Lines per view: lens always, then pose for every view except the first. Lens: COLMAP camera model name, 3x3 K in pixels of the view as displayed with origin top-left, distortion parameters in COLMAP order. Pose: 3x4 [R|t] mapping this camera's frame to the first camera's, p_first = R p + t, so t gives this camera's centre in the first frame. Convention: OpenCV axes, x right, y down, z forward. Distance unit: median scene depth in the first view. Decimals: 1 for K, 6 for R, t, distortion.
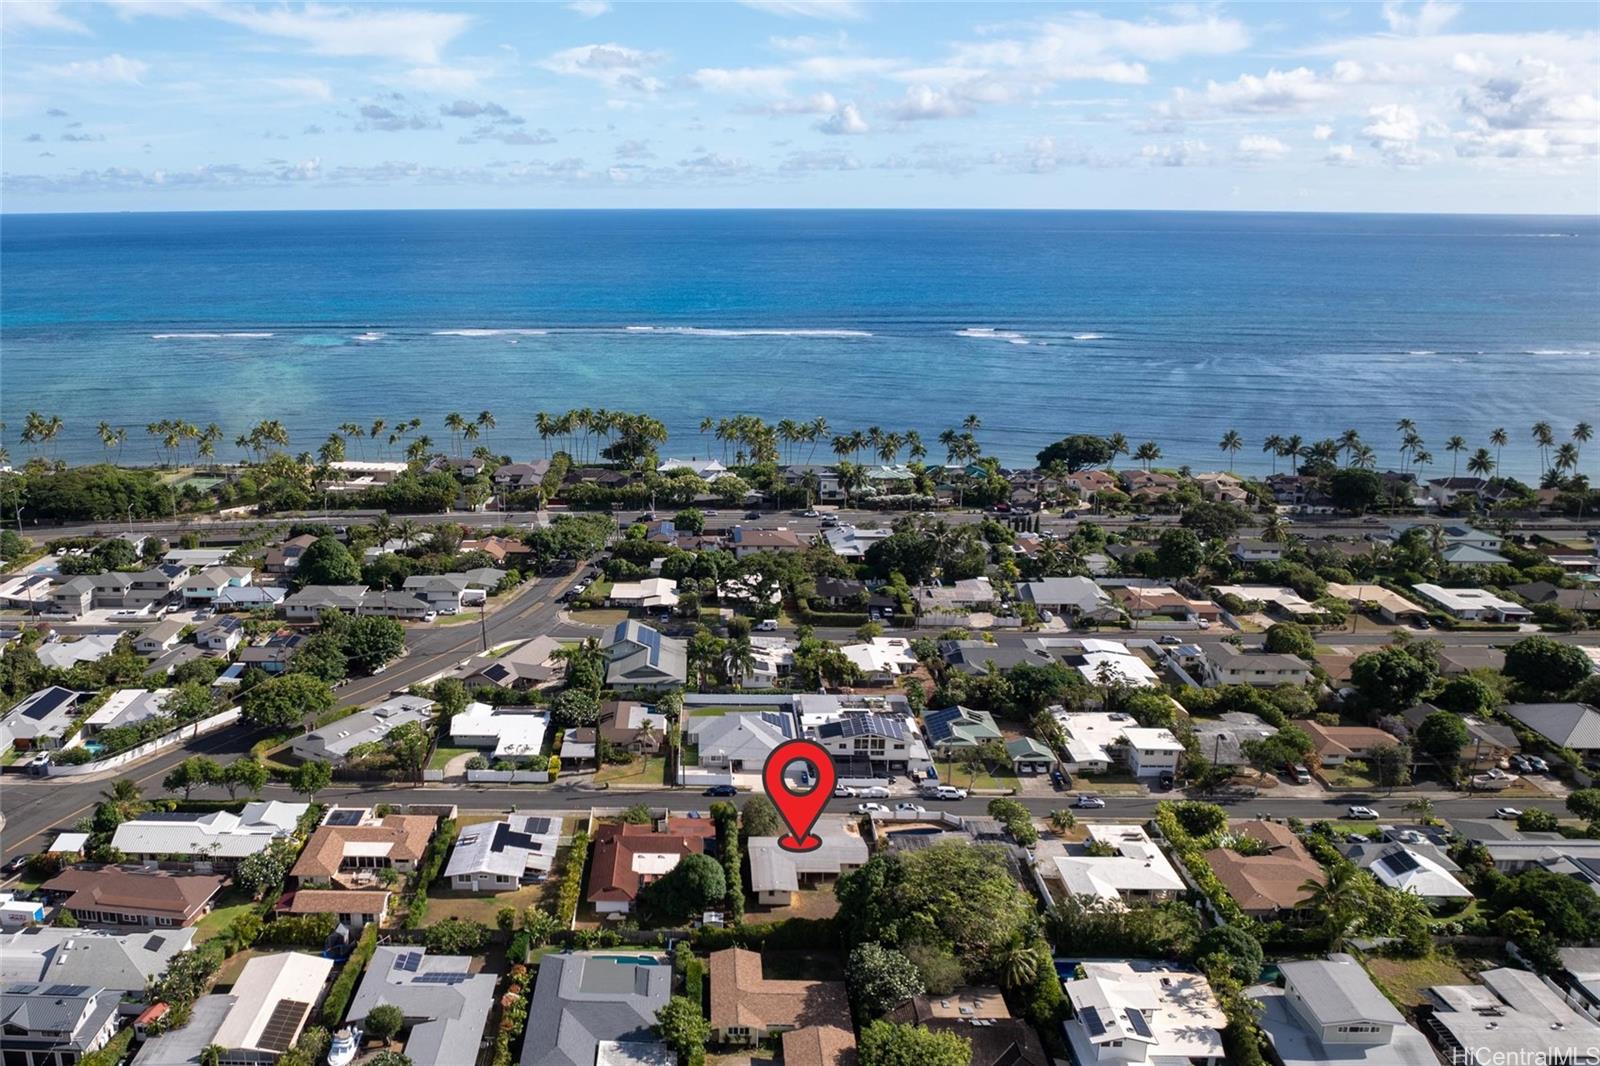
lens RADIAL K [[1256.8, 0, 858.1], [0, 1256.8, 532.9], [0, 0, 1]] dist [-0.005909, -0.006262]
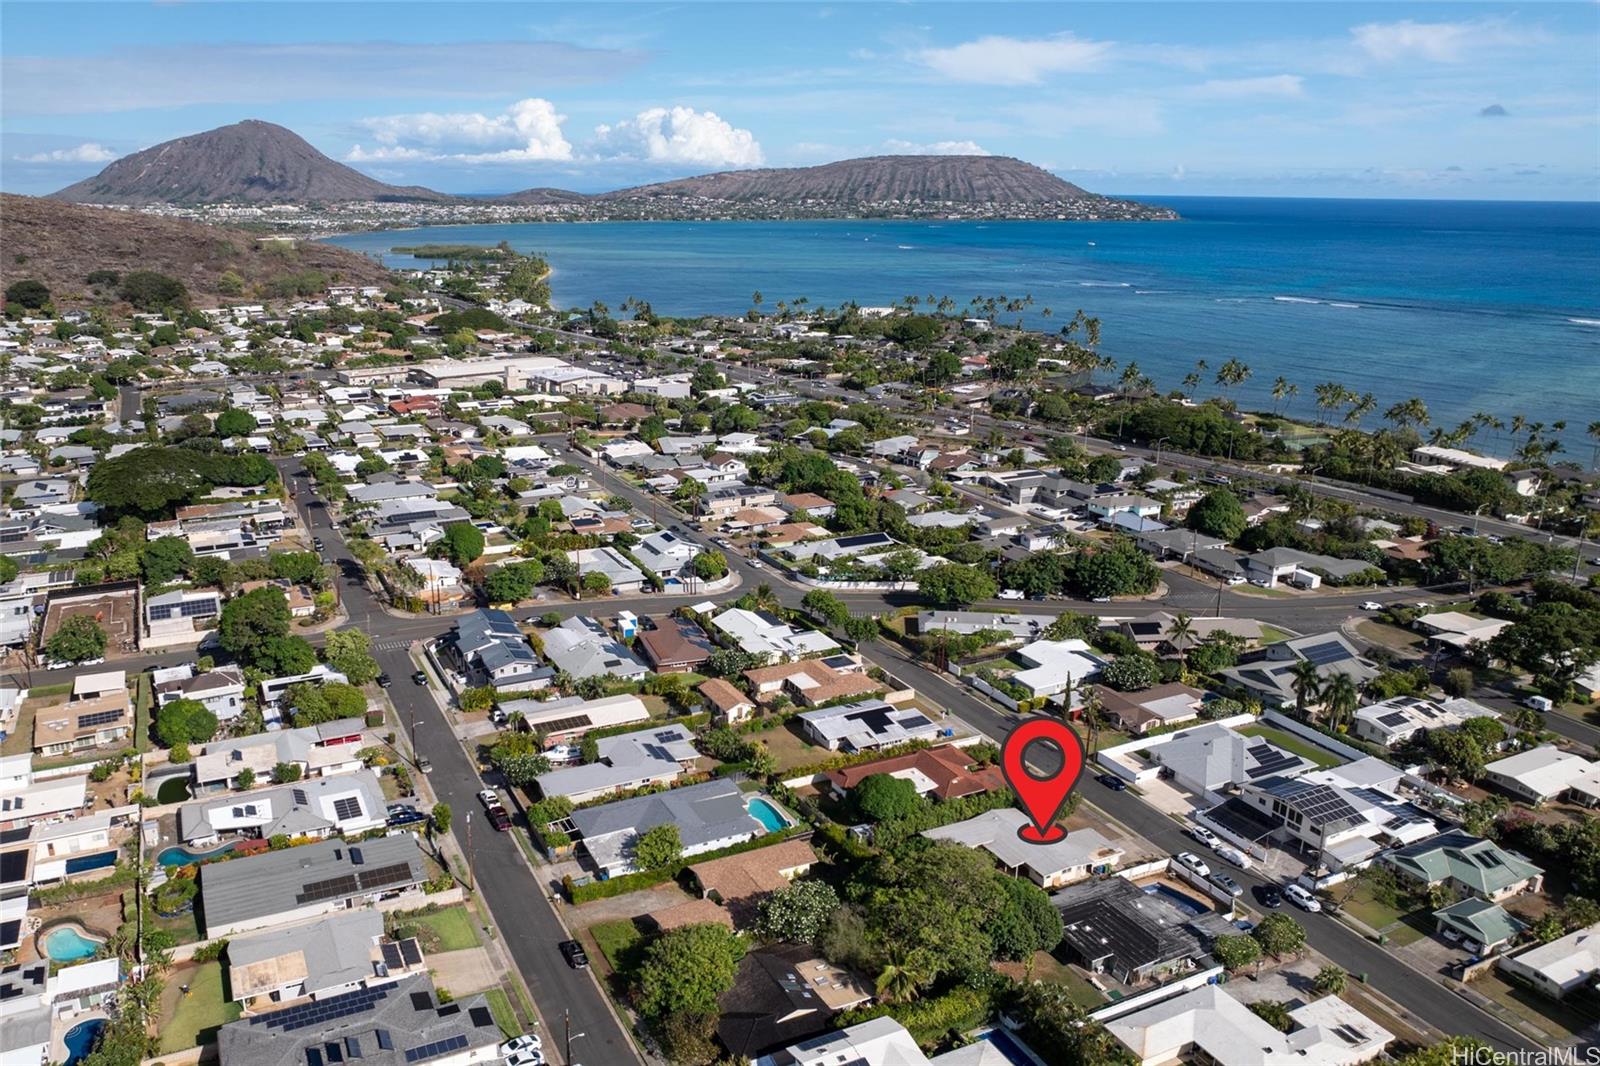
lens RADIAL K [[1256.8, 0, 858.1], [0, 1256.8, 532.9], [0, 0, 1]] dist [-0.005909, -0.006262]
pose [[0.487882, 0.236321, -0.840312, 0.504293], [-0.227229, 0.963851, 0.139135, -0.061460], [0.842816, 0.123062, 0.523944, 0.274774]]
